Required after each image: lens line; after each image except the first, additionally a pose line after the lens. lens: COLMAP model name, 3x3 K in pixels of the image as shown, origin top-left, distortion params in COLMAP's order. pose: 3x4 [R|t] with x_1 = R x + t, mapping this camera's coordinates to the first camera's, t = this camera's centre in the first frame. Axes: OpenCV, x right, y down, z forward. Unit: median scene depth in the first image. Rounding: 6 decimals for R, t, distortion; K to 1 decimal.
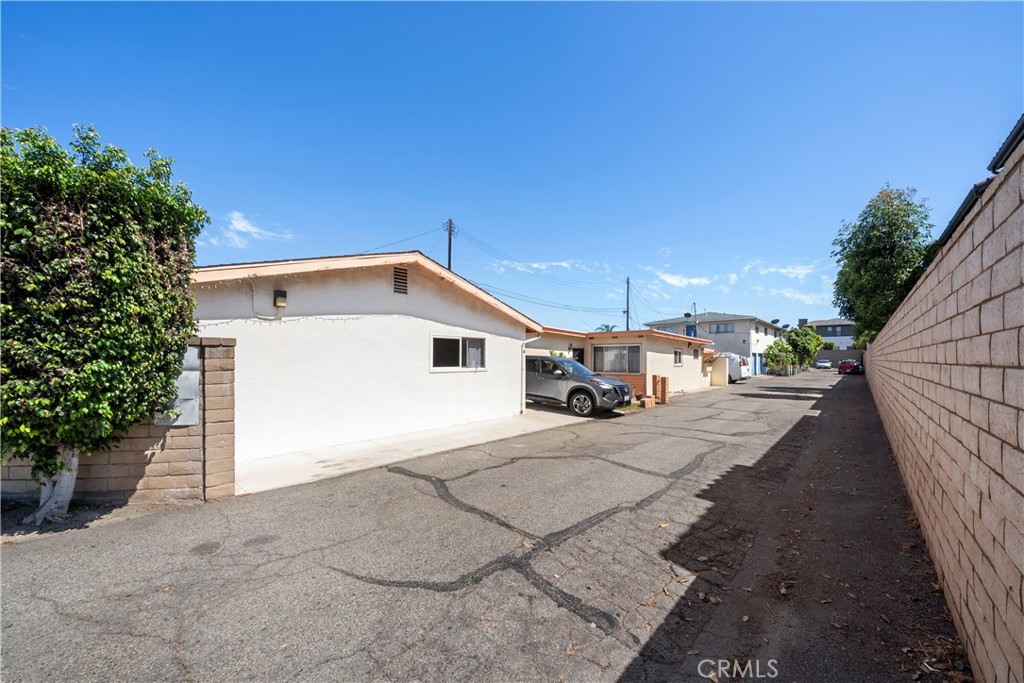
lens RADIAL K [[385.3, 0, 511.3], [0, 385.3, 349.9], [0, 0, 1]] dist [0.001470, 0.000452]
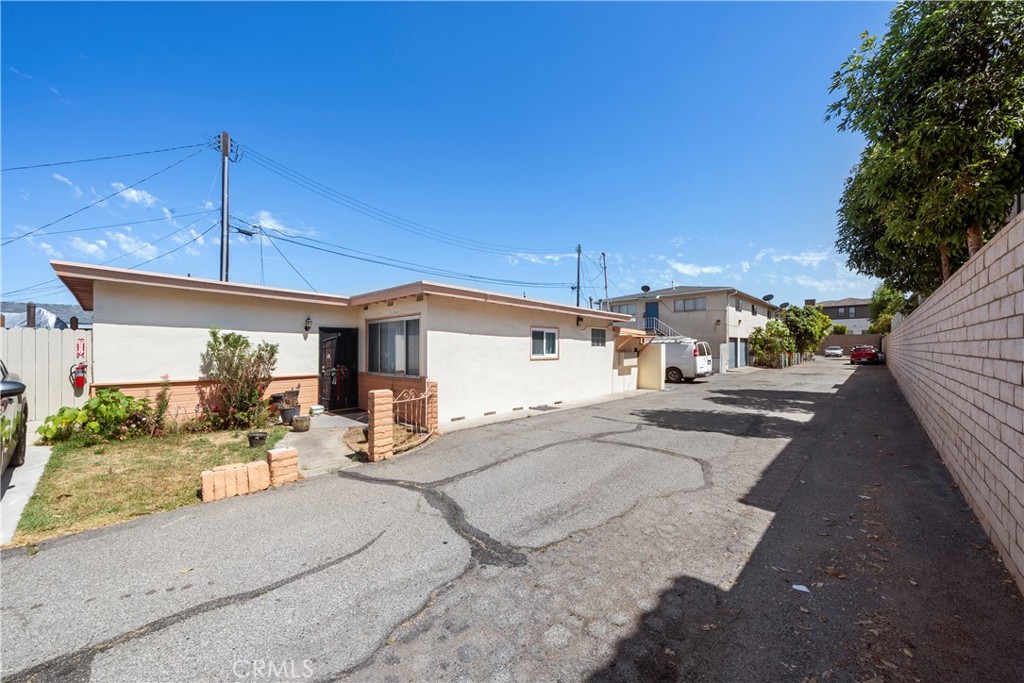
lens RADIAL K [[385.3, 0, 509.3], [0, 385.3, 343.3], [0, 0, 1]] dist [0.001470, 0.000452]
pose [[0.999654, -0.010188, -0.024253, 0.200487], [0.010397, 0.999910, 0.008511, 0.007422], [0.024165, -0.008760, 0.999670, 0.230957]]
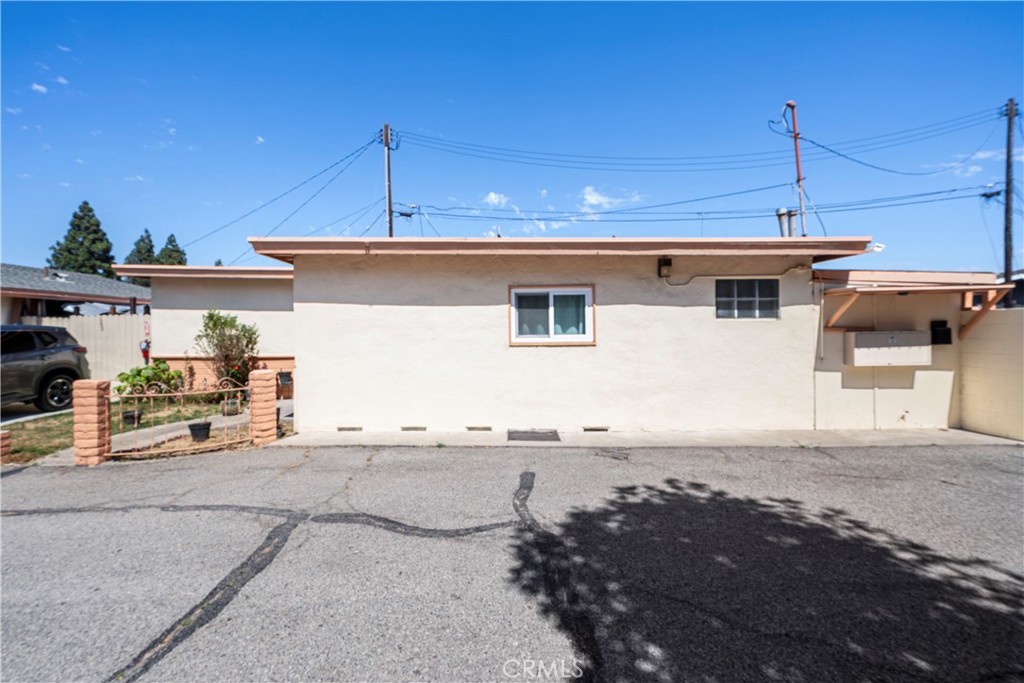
lens RADIAL K [[442.7, 0, 497.9], [0, 442.7, 324.2], [0, 0, 1]] dist [0.003441, -0.000727]
pose [[0.652954, -0.019524, -0.757146, 0.333792], [0.032937, 0.999454, 0.002632, 0.012369], [0.756681, -0.026657, 0.653240, 0.379438]]
